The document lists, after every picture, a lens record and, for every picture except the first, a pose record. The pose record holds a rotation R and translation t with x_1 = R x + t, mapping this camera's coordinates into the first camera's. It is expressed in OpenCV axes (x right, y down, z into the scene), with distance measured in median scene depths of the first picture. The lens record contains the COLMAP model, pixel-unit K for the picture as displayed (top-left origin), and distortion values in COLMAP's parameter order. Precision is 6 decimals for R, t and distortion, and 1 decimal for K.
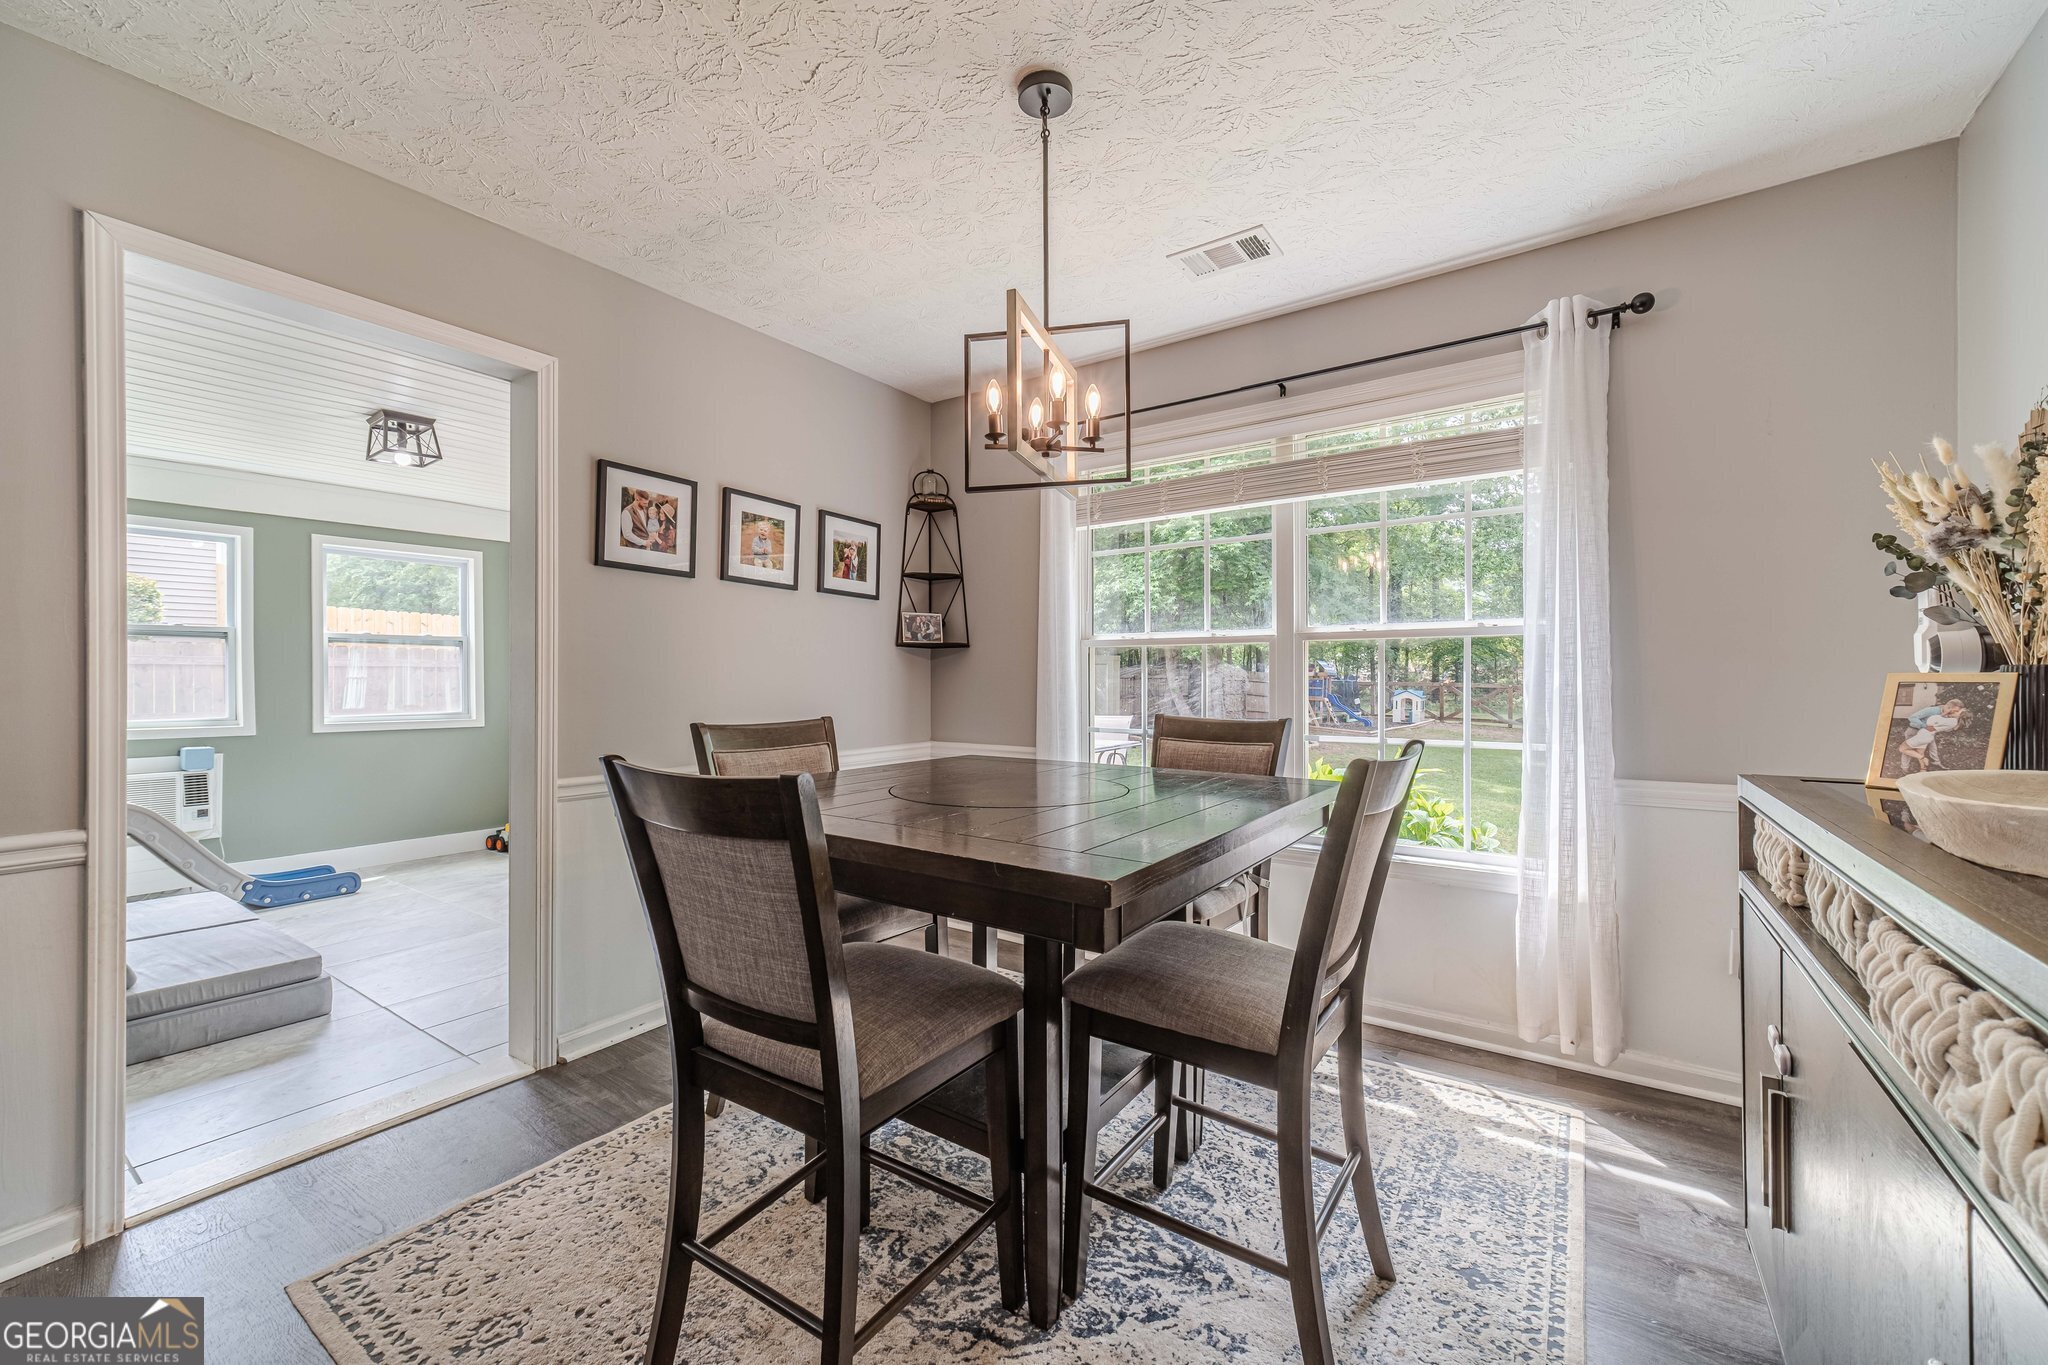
lens RADIAL K [[814.7, 0, 1005.1], [0, 814.7, 685.9], [0, 0, 1]] dist [0.014961, -0.002307]
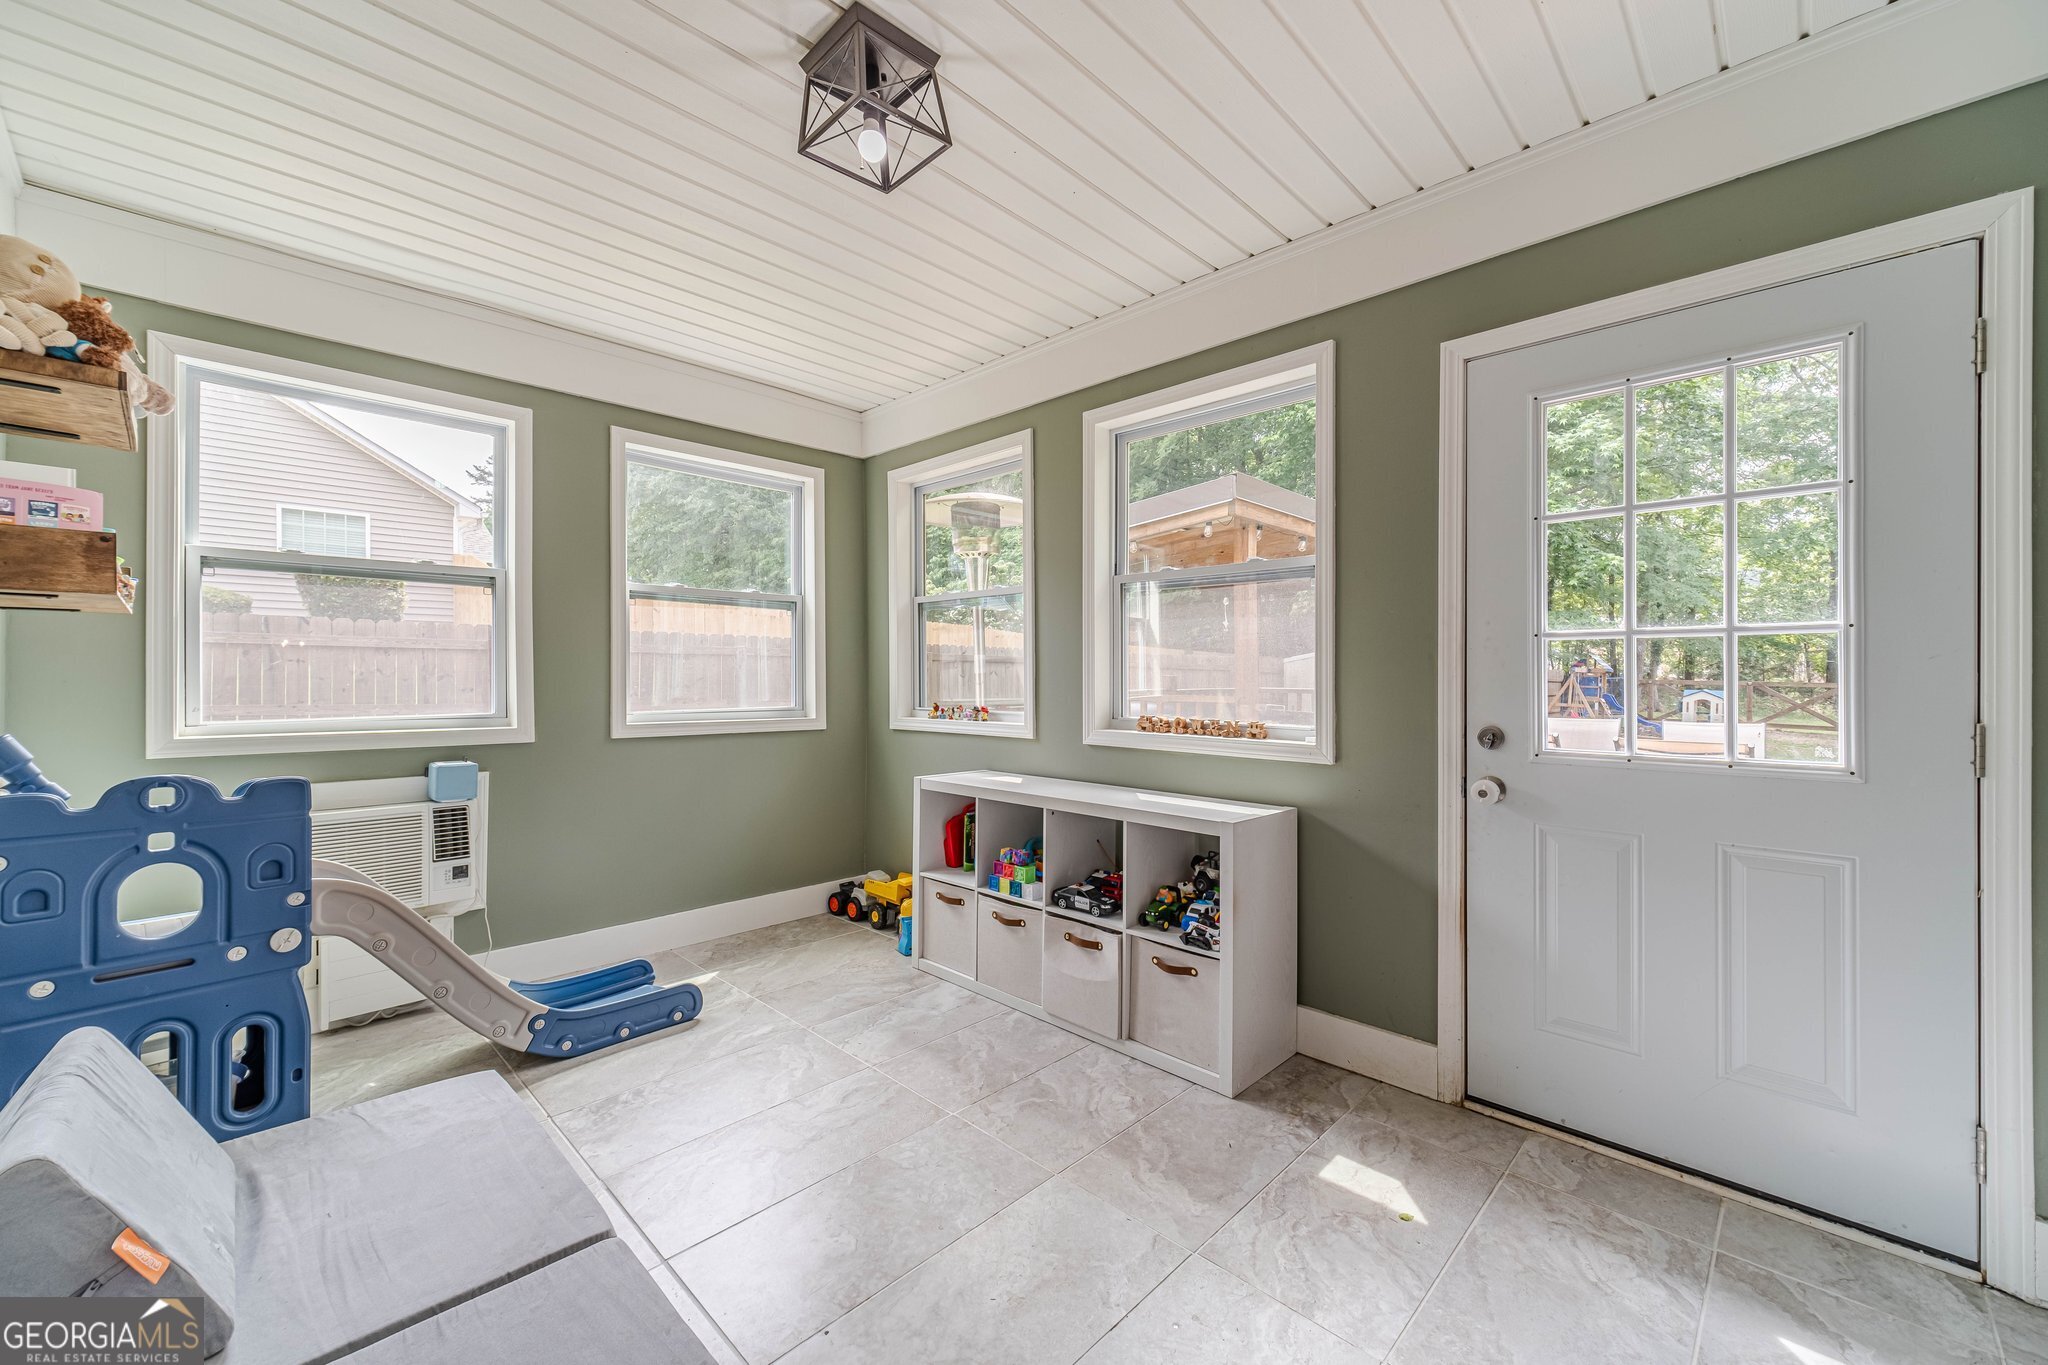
lens RADIAL K [[814.7, 0, 1041.9], [0, 814.7, 682.6], [0, 0, 1]] dist [0.014961, -0.002307]
pose [[0.990854, 0.003831, -0.134881, -0.444866], [-0.004437, 0.999981, -0.004189, 0.015638], [0.134863, 0.004749, 0.990853, 0.436351]]
